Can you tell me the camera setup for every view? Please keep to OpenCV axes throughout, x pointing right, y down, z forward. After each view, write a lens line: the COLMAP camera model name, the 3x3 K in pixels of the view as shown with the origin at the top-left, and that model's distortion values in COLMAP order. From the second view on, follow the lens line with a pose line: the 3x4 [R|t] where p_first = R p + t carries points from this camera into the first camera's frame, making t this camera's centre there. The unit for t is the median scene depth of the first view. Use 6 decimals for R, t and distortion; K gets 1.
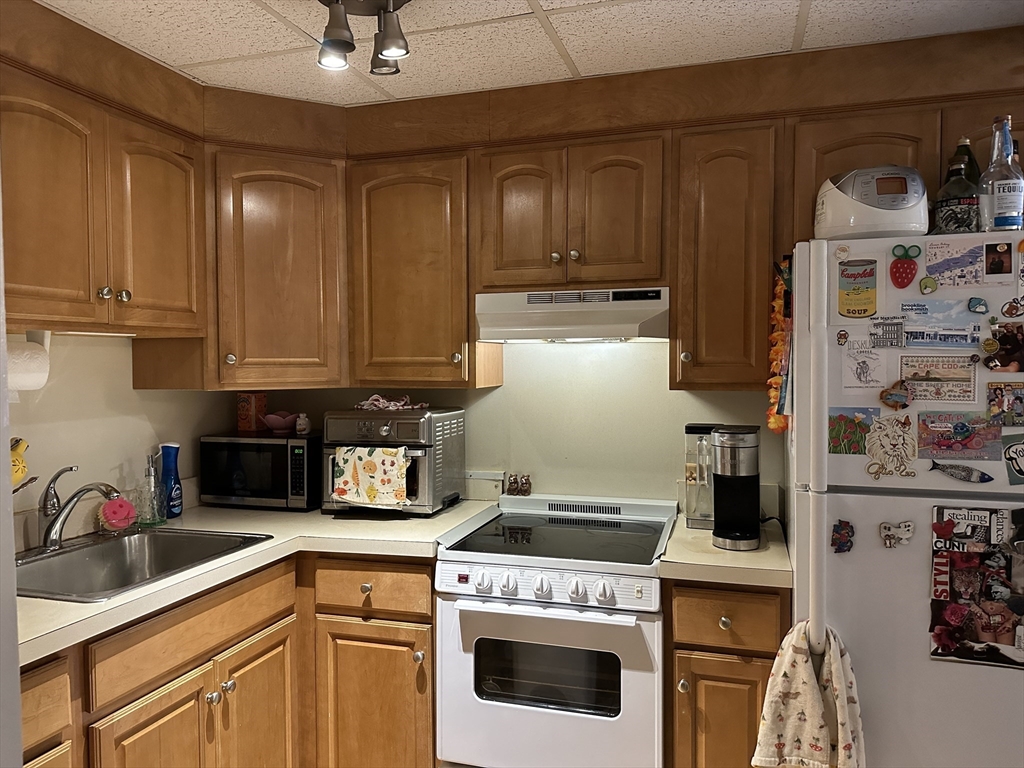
lens RADIAL K [[722.3, 0, 514.2], [0, 722.3, 382.6], [0, 0, 1]] dist [0.053114, -0.064120]
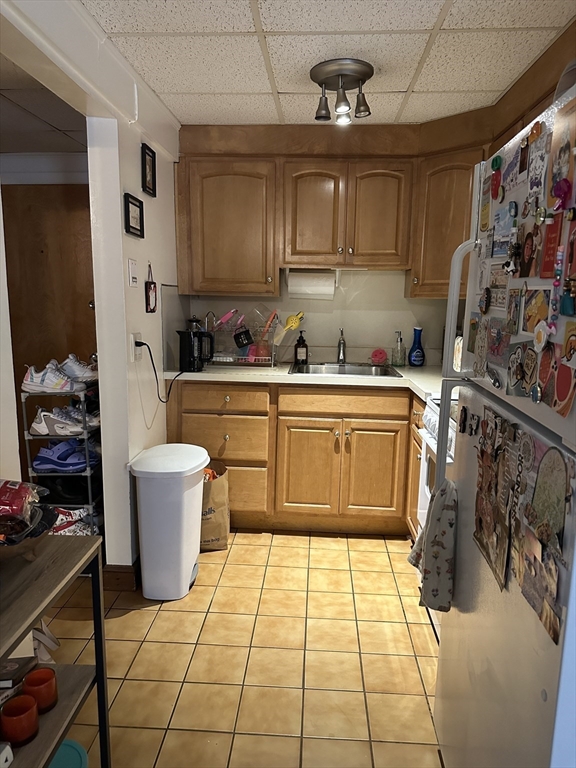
lens RADIAL K [[541.7, 0, 290.1], [0, 541.7, 382.0], [0, 0, 1]] dist [0.053114, -0.064120]
pose [[0.250735, 0.171023, -0.952829, 1.053051], [-0.045094, 0.985266, 0.164978, 0.010246], [0.967005, 0.001601, 0.254753, 0.425624]]
